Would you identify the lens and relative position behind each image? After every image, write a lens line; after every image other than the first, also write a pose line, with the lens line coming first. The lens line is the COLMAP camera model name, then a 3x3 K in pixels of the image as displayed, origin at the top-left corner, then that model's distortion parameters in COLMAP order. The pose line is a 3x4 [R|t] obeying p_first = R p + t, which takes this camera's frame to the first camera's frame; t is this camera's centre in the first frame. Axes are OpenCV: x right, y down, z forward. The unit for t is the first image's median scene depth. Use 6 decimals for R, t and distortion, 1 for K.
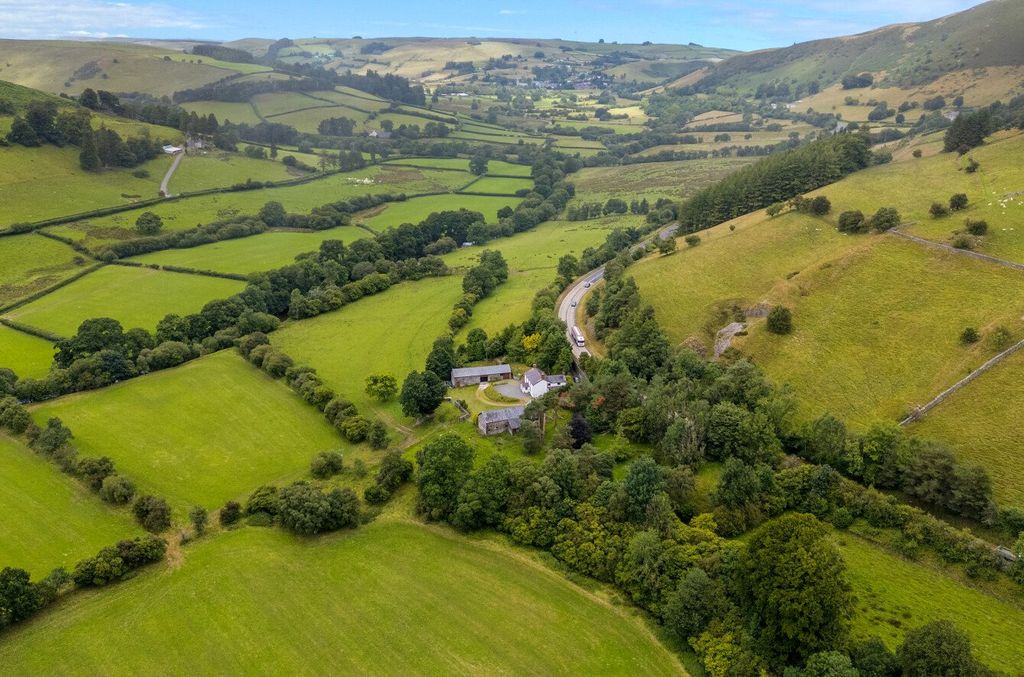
lens RADIAL K [[879.1, 0, 510.7], [0, 879.1, 336.2], [0, 0, 1]] dist [0.043818, -0.032132]
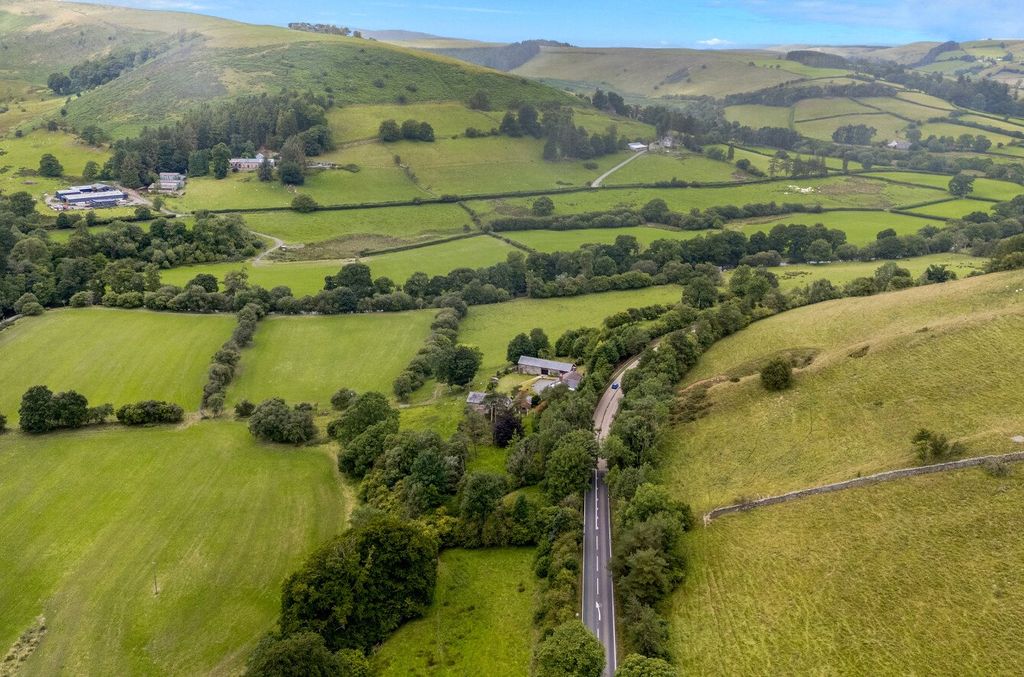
lens RADIAL K [[879.1, 0, 509.0], [0, 879.1, 342.8], [0, 0, 1]] dist [0.043818, -0.032132]
pose [[0.748207, 0.201146, -0.632240, 0.227984], [-0.200970, 0.976877, 0.072959, -0.019915], [0.632296, 0.072473, 0.771330, 0.070738]]
